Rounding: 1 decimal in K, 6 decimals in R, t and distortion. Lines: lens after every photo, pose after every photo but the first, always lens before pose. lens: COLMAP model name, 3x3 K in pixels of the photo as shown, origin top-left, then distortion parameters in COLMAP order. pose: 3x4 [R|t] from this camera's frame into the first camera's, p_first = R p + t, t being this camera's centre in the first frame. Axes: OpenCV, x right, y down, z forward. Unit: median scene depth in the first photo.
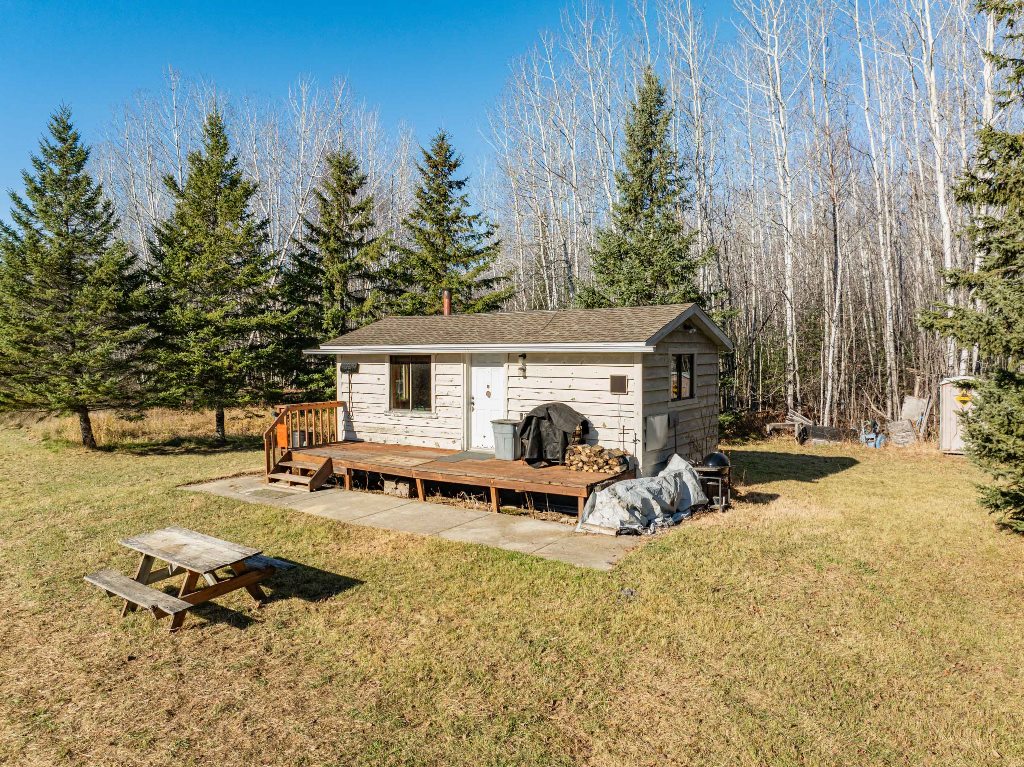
lens RADIAL K [[721.8, 0, 511.7], [0, 721.8, 382.2], [0, 0, 1]] dist [-0.046197, 0.014782]
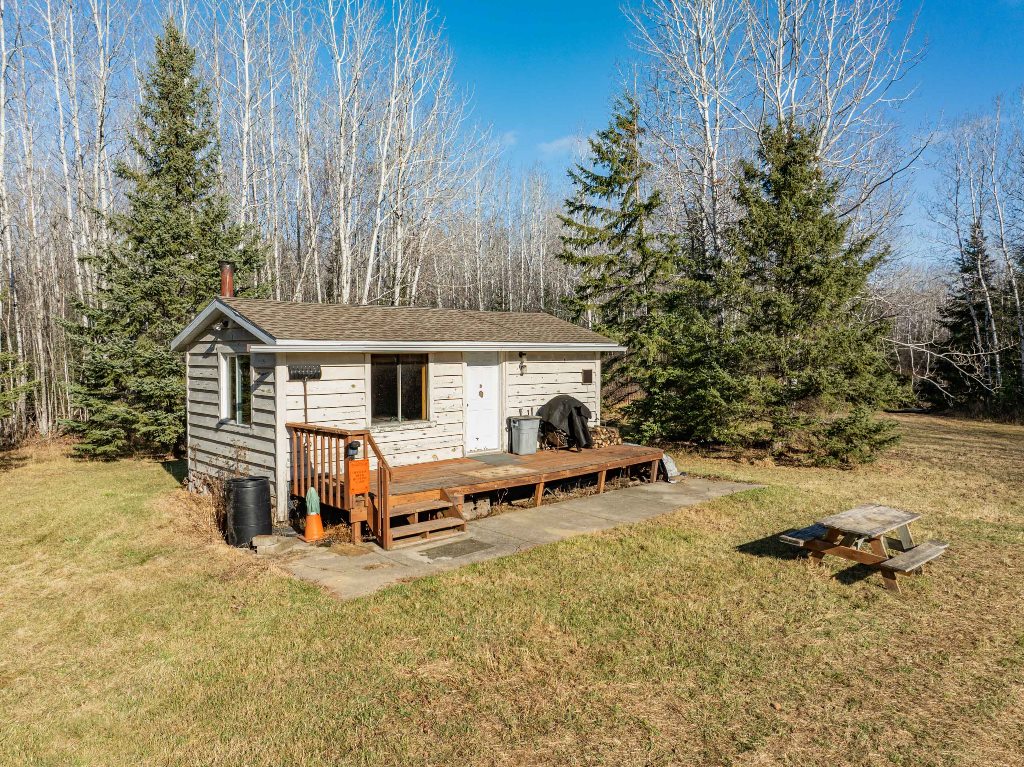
lens RADIAL K [[721.8, 0, 511.7], [0, 721.8, 383.8], [0, 0, 1]] dist [-0.046197, 0.014782]
pose [[0.201754, -0.039228, 0.978650, -0.938000], [0.040854, 0.998665, 0.031608, -0.025098], [-0.978584, 0.033605, 0.203087, 0.738905]]
